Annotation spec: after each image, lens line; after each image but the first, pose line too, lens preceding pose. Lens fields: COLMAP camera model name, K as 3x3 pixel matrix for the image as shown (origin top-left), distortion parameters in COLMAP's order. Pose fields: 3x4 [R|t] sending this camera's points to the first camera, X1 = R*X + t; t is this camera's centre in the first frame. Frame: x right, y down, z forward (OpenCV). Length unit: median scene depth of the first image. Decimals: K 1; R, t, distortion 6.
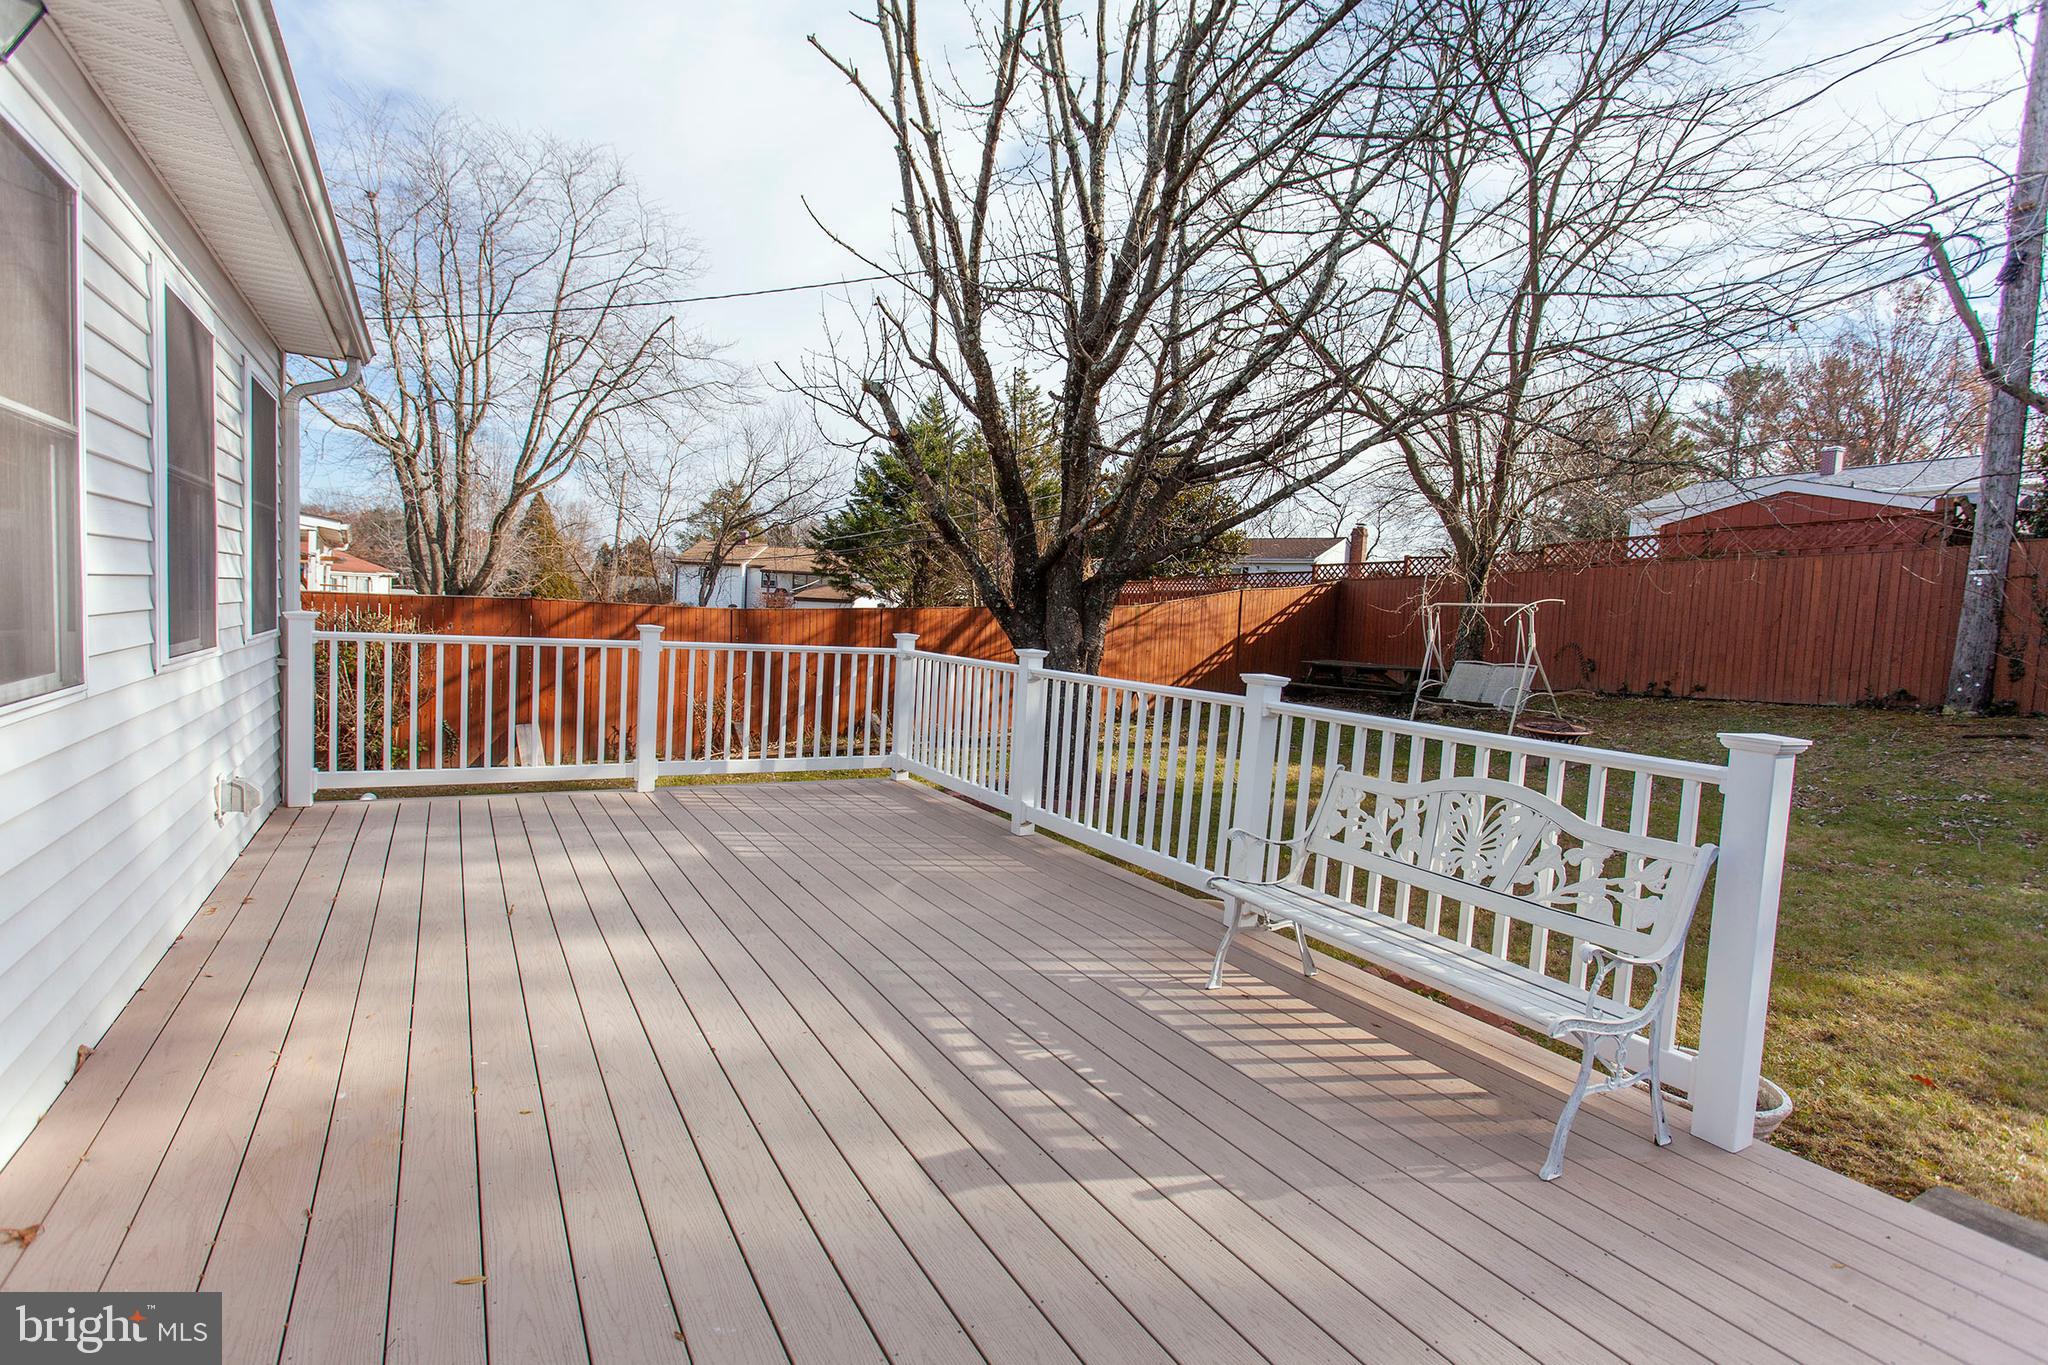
lens RADIAL K [[974.4, 0, 1027.6], [0, 974.4, 685.1], [0, 0, 1]] dist [0.007457, -0.000367]
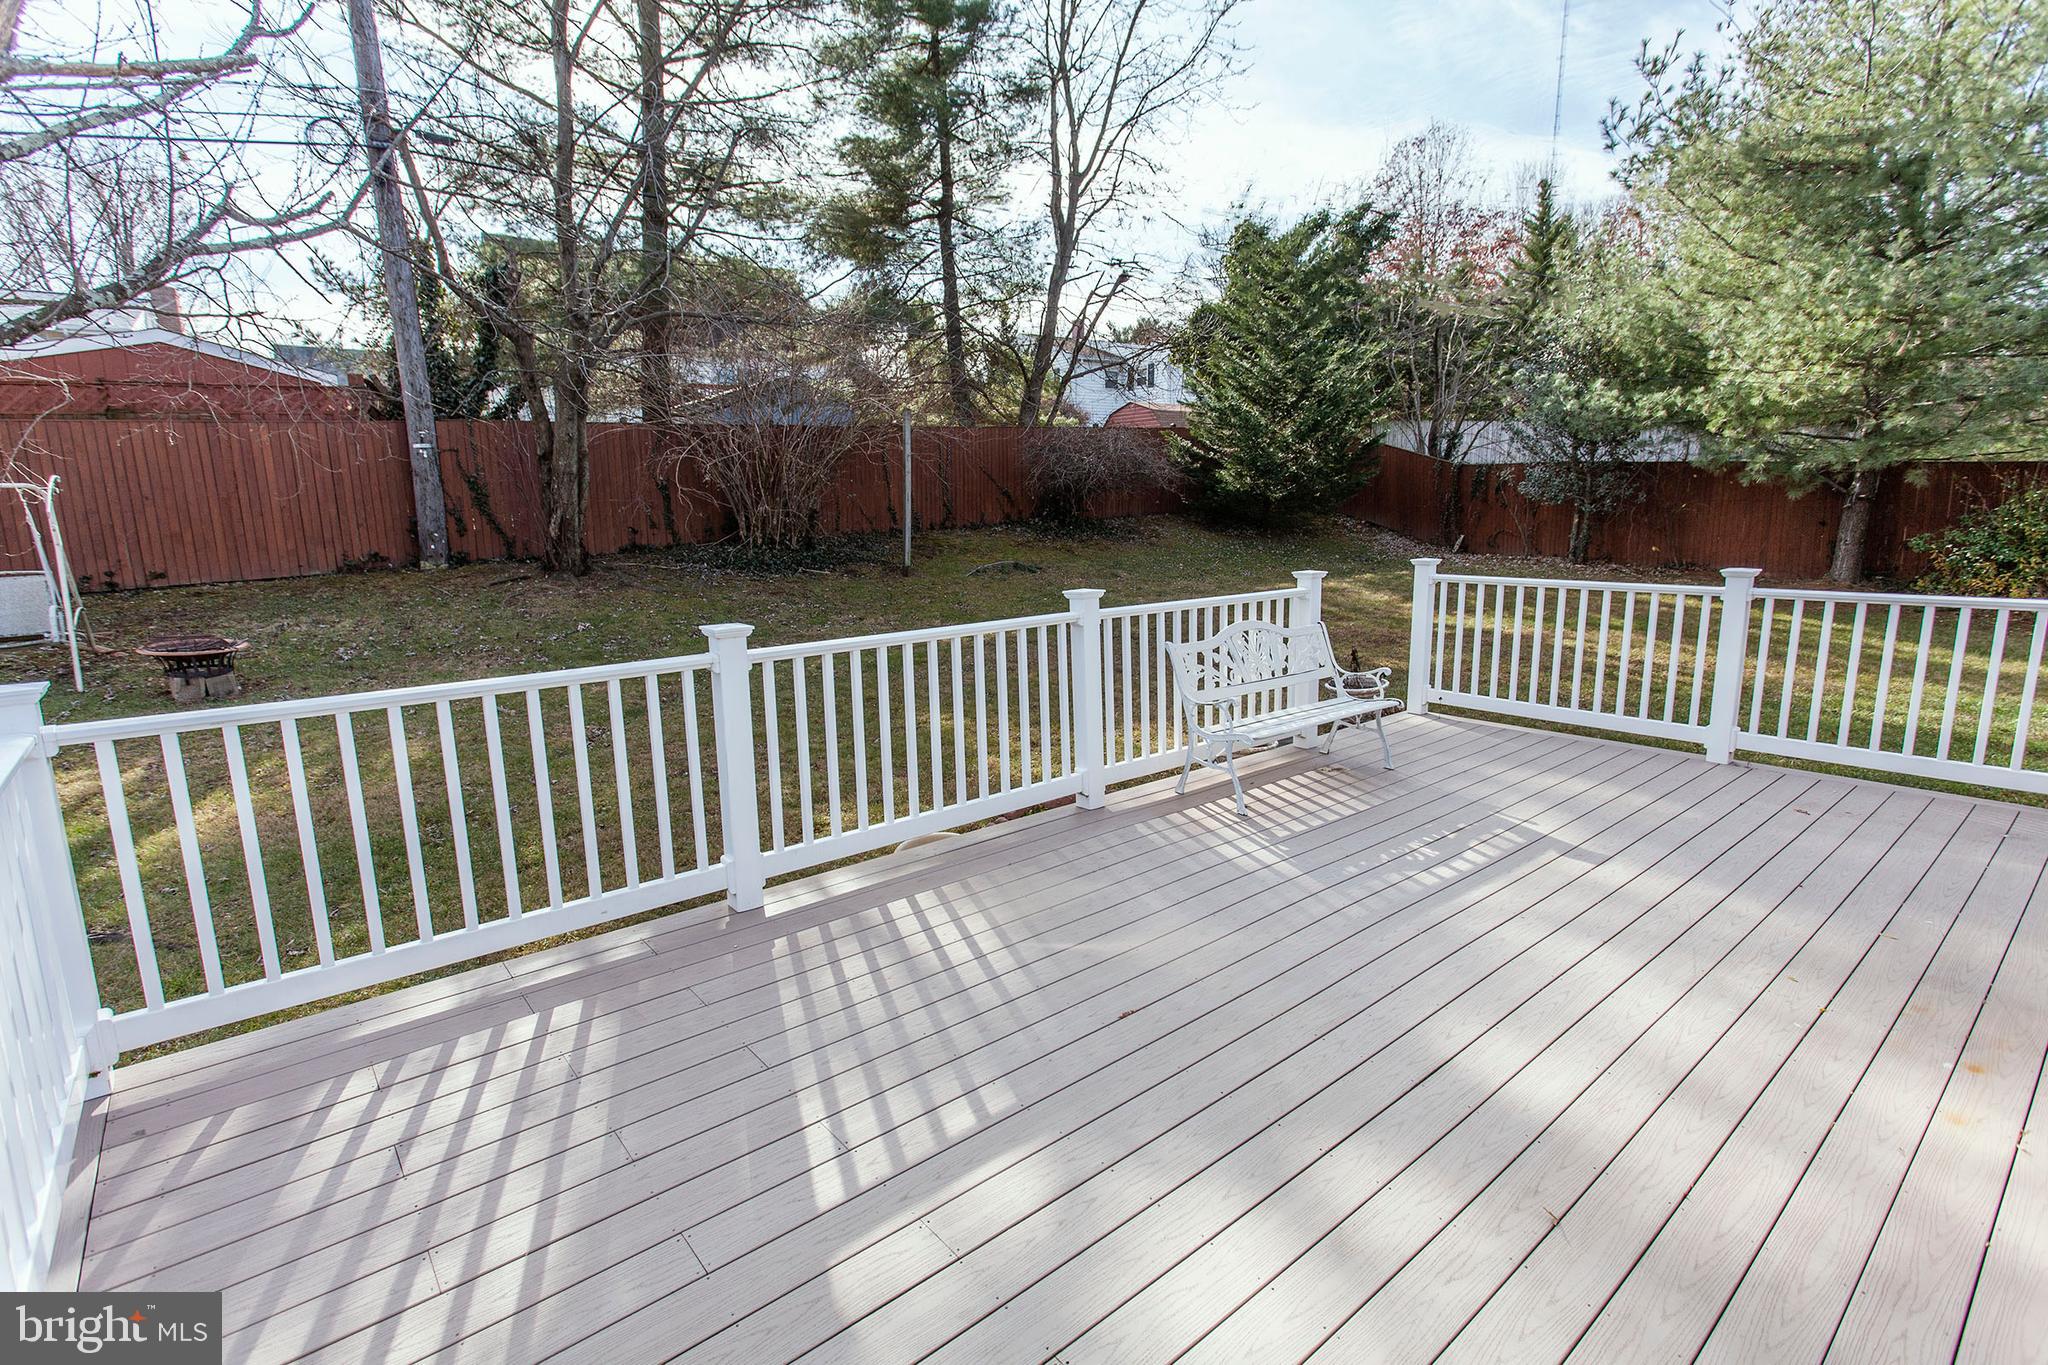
lens RADIAL K [[974.4, 0, 1027.6], [0, 974.4, 685.1], [0, 0, 1]] dist [0.007457, -0.000367]
pose [[-0.166527, -0.232180, 0.958312, -1.040889], [0.072701, 0.966346, 0.246760, -0.225966], [-0.983353, 0.110762, -0.144043, 1.491954]]
